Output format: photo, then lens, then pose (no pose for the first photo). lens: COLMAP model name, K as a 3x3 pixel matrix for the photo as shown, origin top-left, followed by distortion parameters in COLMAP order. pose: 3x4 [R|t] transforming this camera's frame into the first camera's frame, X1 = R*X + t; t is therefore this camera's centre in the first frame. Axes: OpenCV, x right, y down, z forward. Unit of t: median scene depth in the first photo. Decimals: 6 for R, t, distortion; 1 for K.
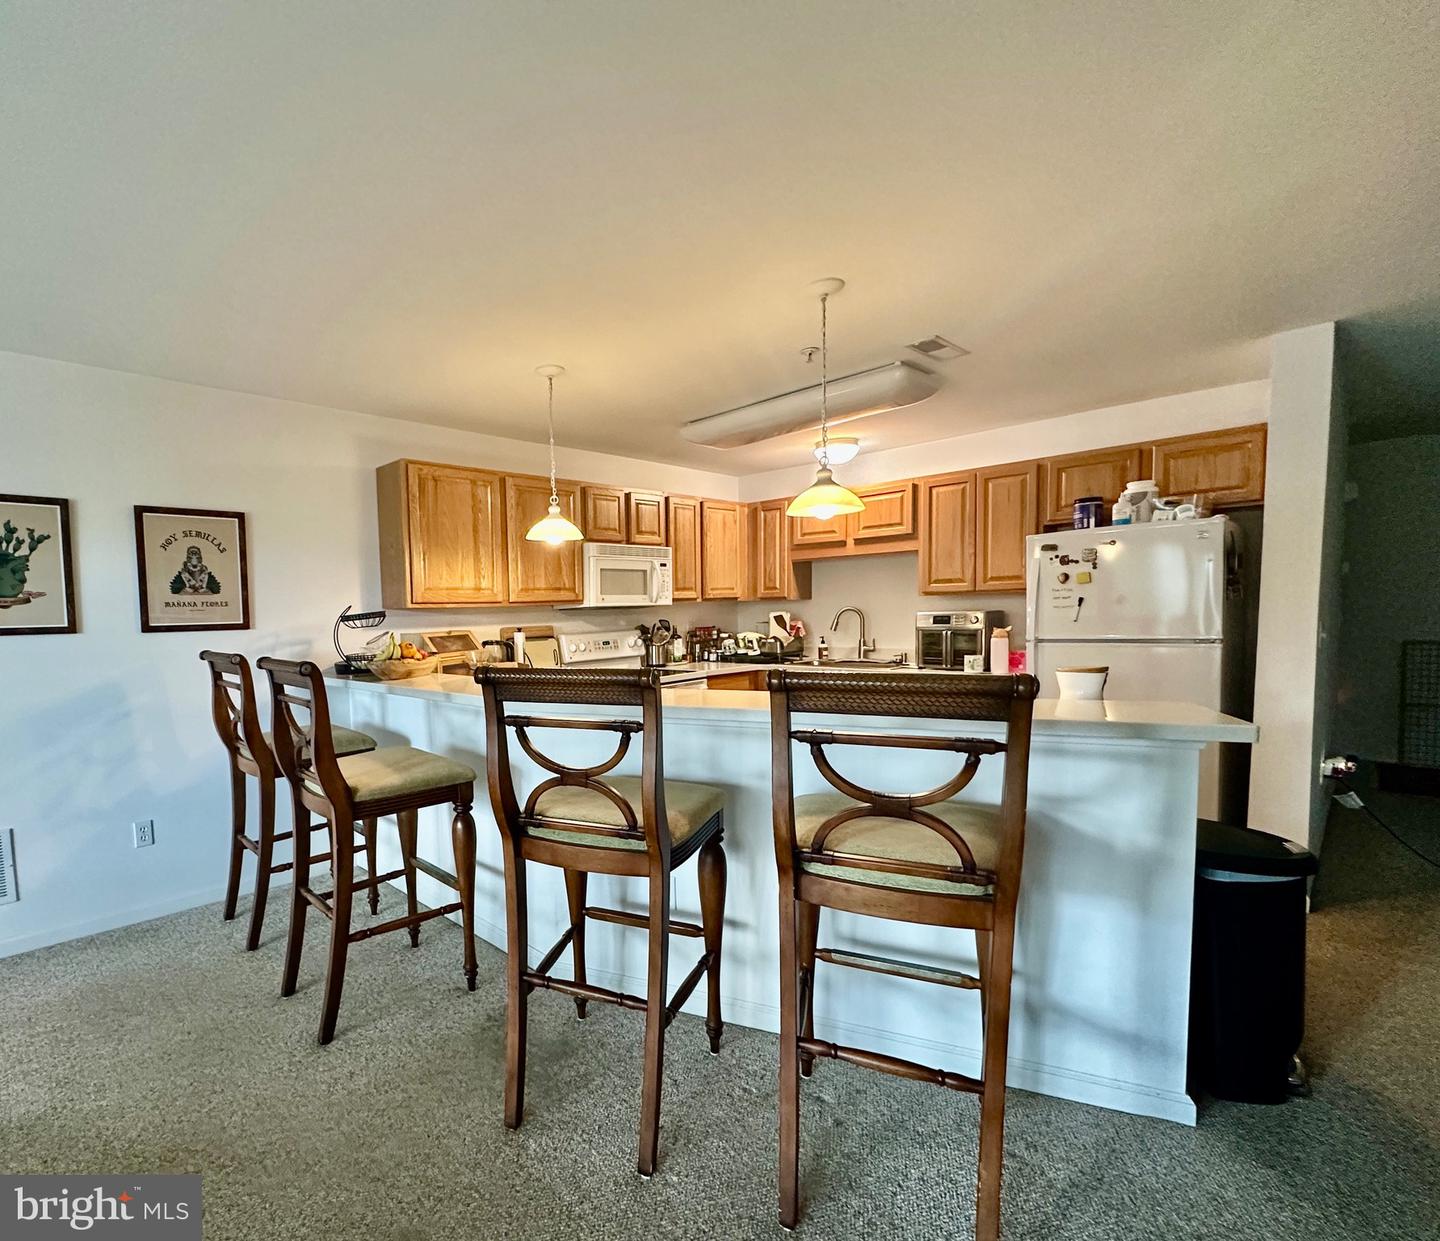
lens RADIAL K [[695.8, 0, 565.3], [0, 695.8, 654.2], [0, 0, 1]] dist [-0.002808, -0.000319]
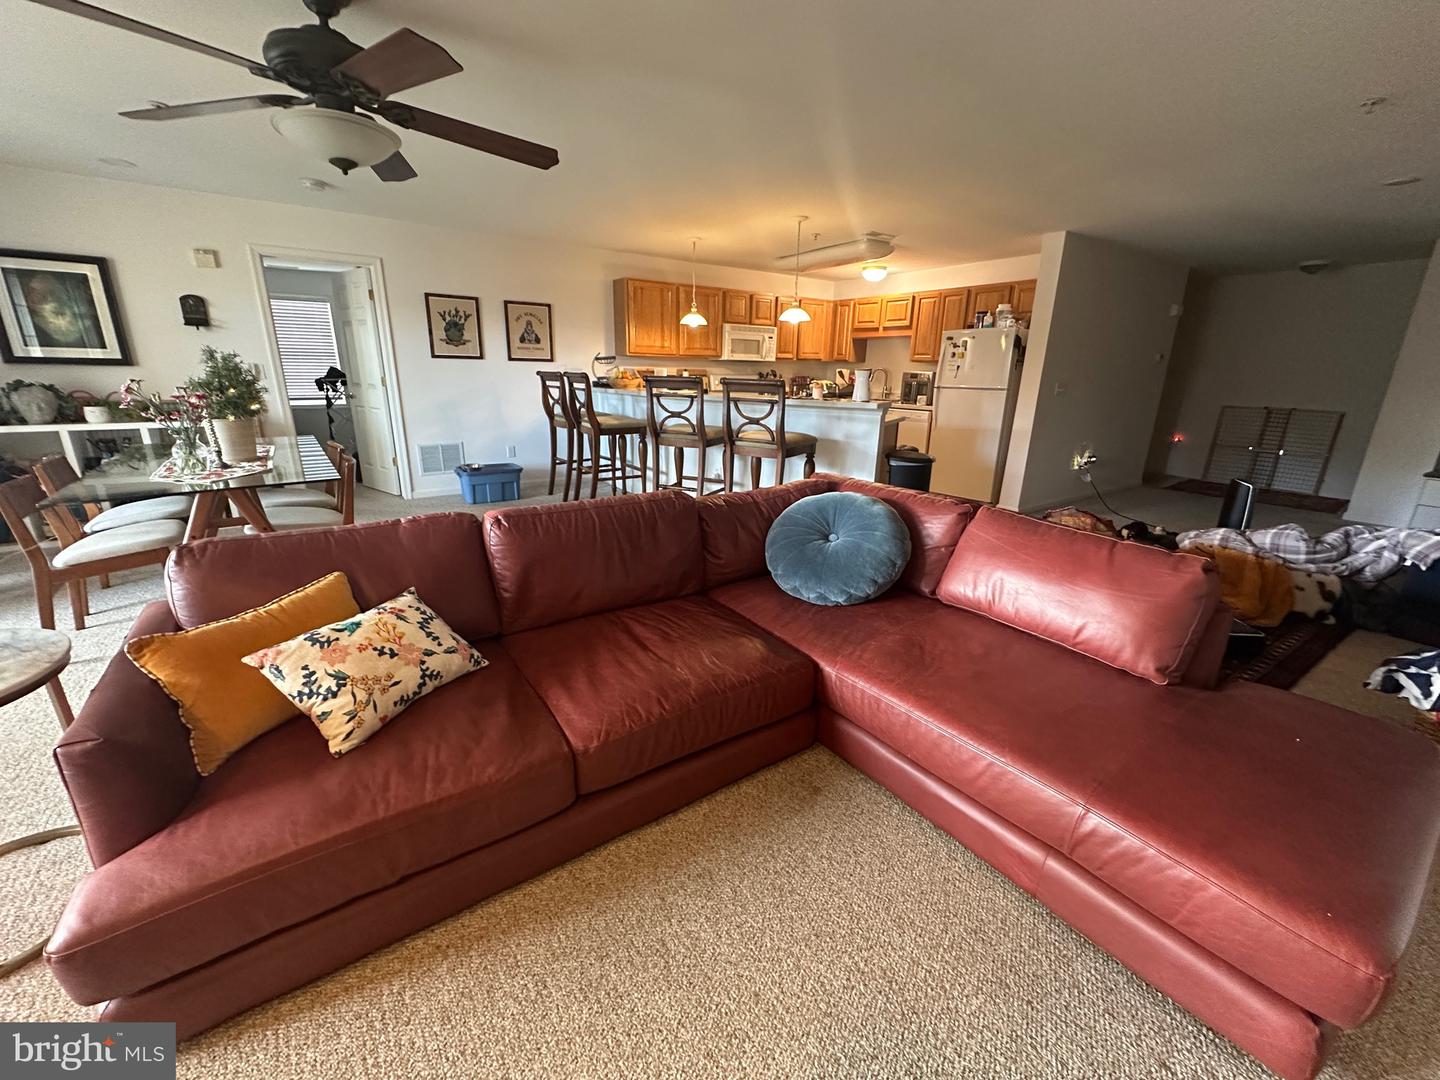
lens RADIAL K [[573.5, 0, 720.0], [0, 573.5, 540.0], [0, 0, 1]] dist [-0.001723, -0.000006]
pose [[0.994051, 0.072754, -0.081057, 0.211337], [-0.052574, 0.972259, 0.227923, 0.060078], [0.095390, -0.222305, 0.970300, -0.696996]]
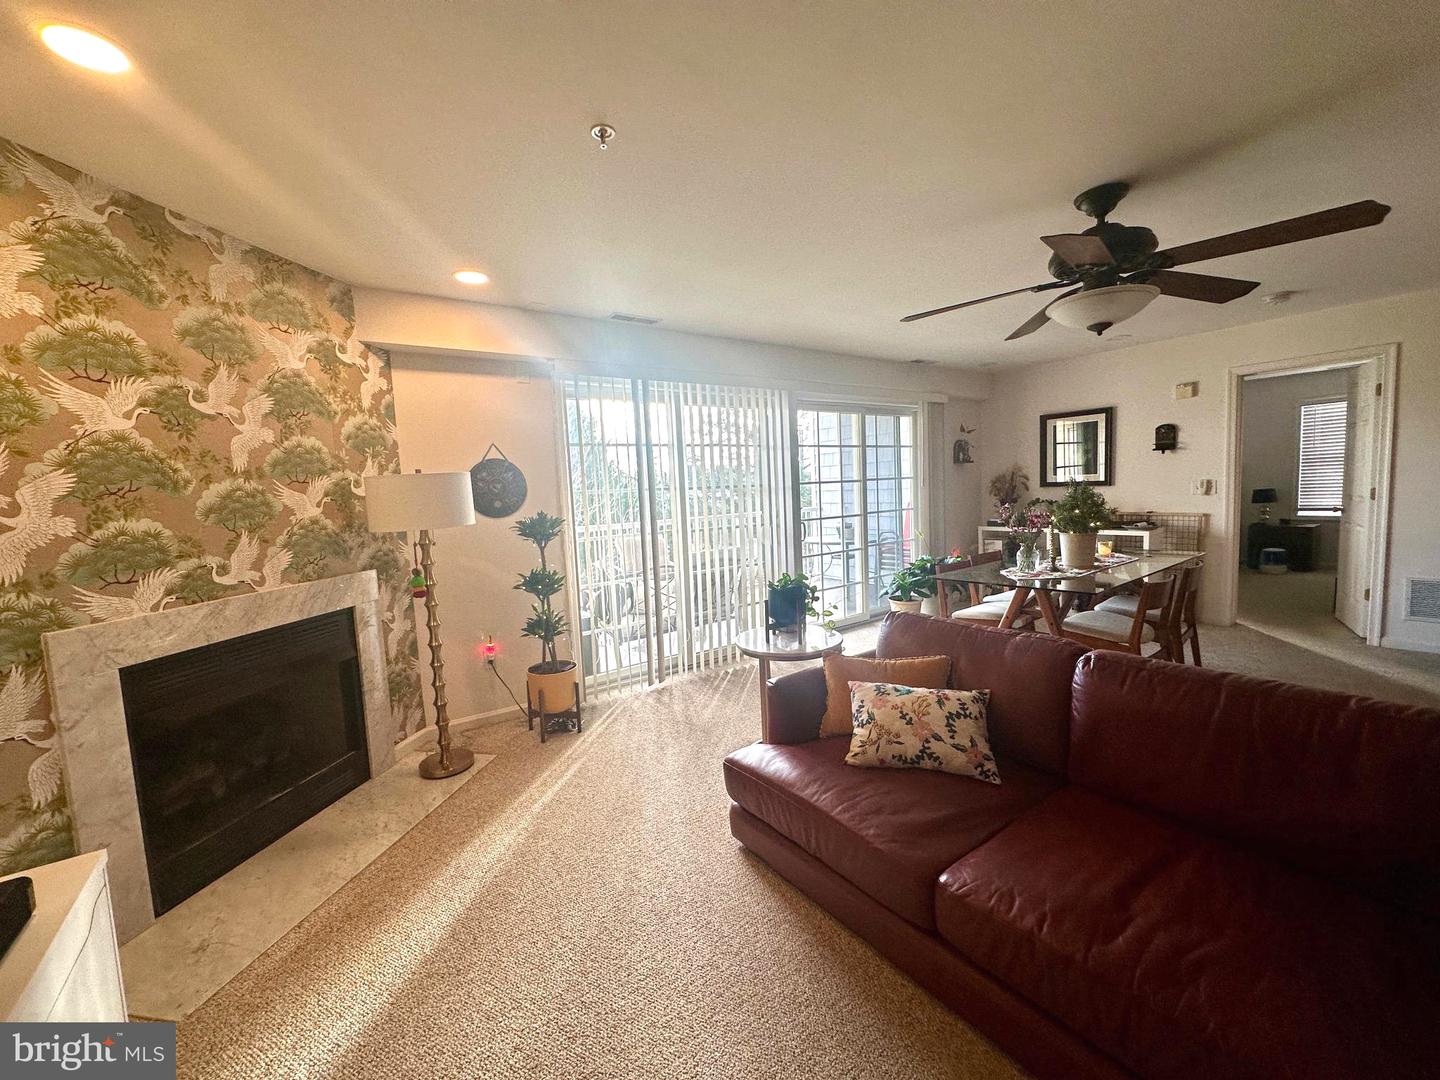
lens RADIAL K [[573.5, 0, 720.0], [0, 573.5, 540.0], [0, 0, 1]] dist [-0.001723, -0.000006]
pose [[-0.087614, 0.120828, -0.988799, 0.459462], [-0.012554, 0.992404, 0.122381, 0.016543], [0.996075, 0.023136, -0.085432, -0.485505]]
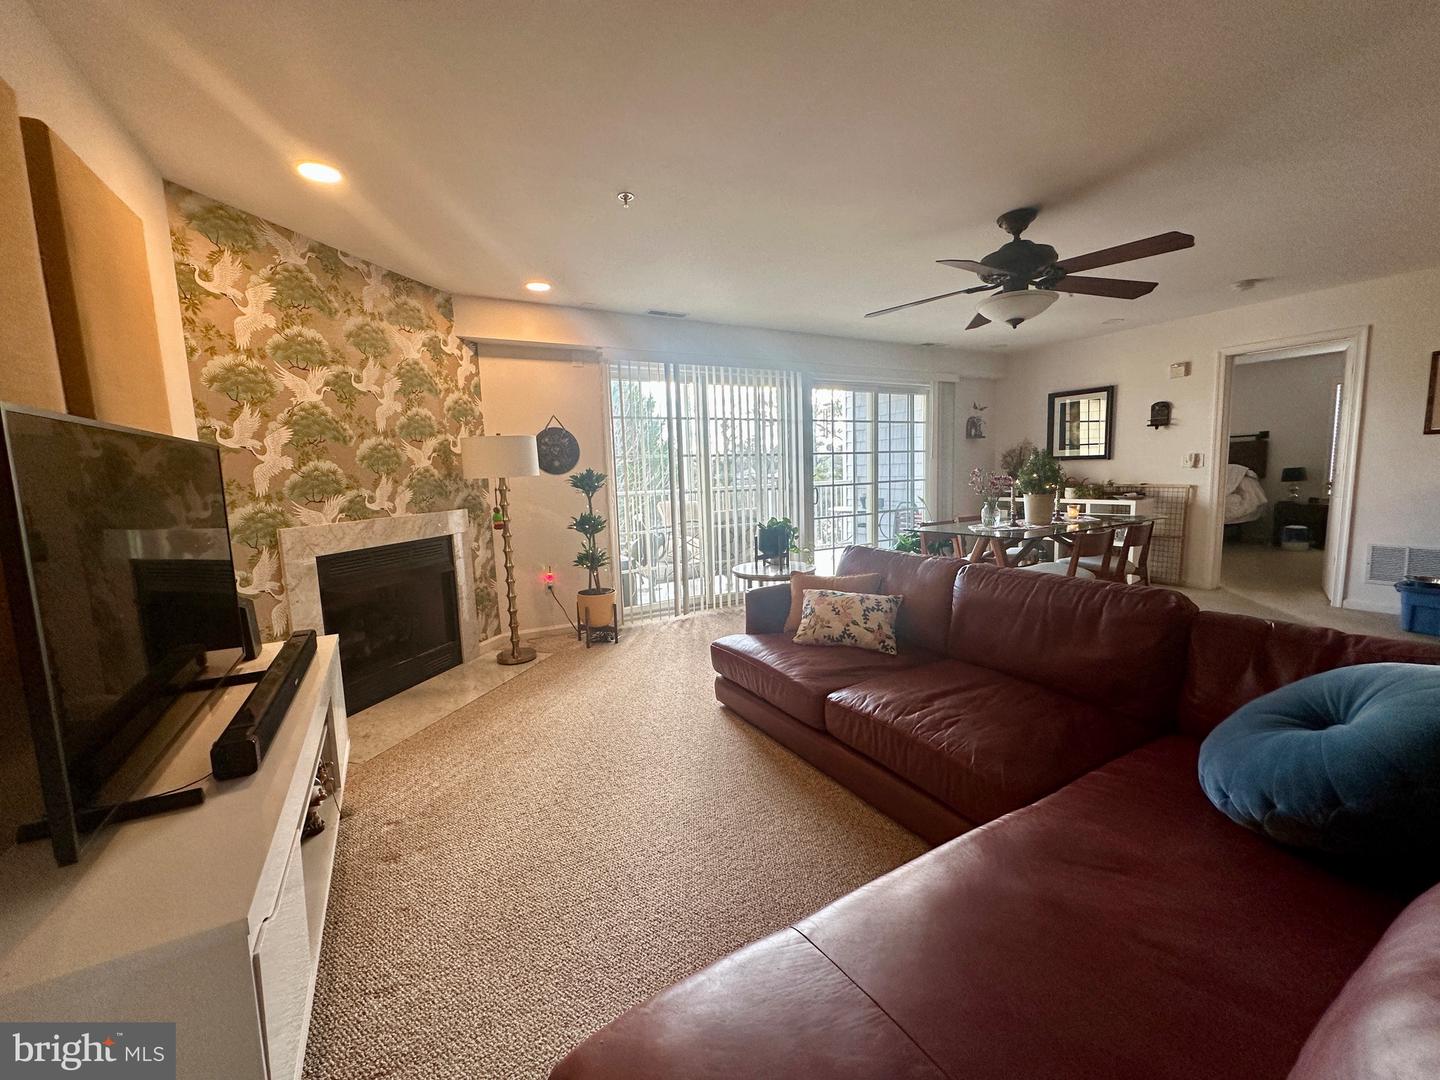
lens RADIAL K [[573.5, 0, 720.0], [0, 573.5, 540.0], [0, 0, 1]] dist [-0.001723, -0.000006]
pose [[-0.187462, 0.150002, -0.970751, 0.662182], [-0.021541, 0.987406, 0.156735, 0.039334], [0.982036, 0.050293, -0.181870, -0.377135]]
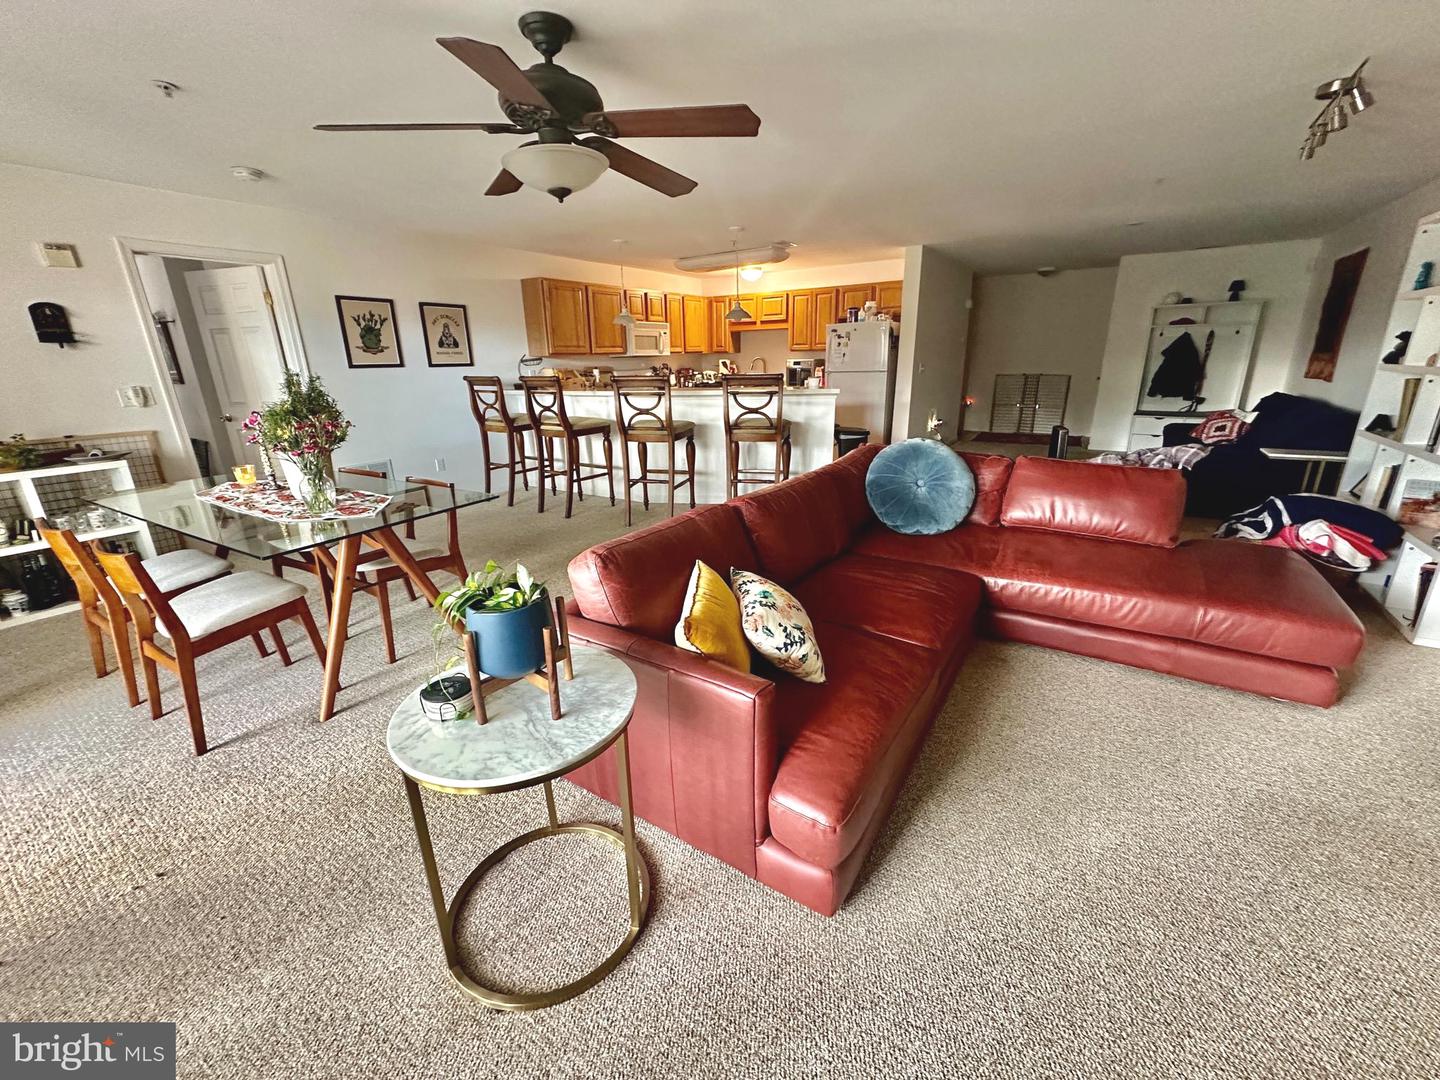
lens RADIAL K [[573.5, 0, 720.0], [0, 573.5, 540.0], [0, 0, 1]] dist [-0.001723, -0.000006]
pose [[0.959651, -0.079770, 0.269641, -0.227282], [0.013640, 0.970995, 0.238712, 0.059814], [-0.280862, -0.225403, 0.932904, -0.783333]]
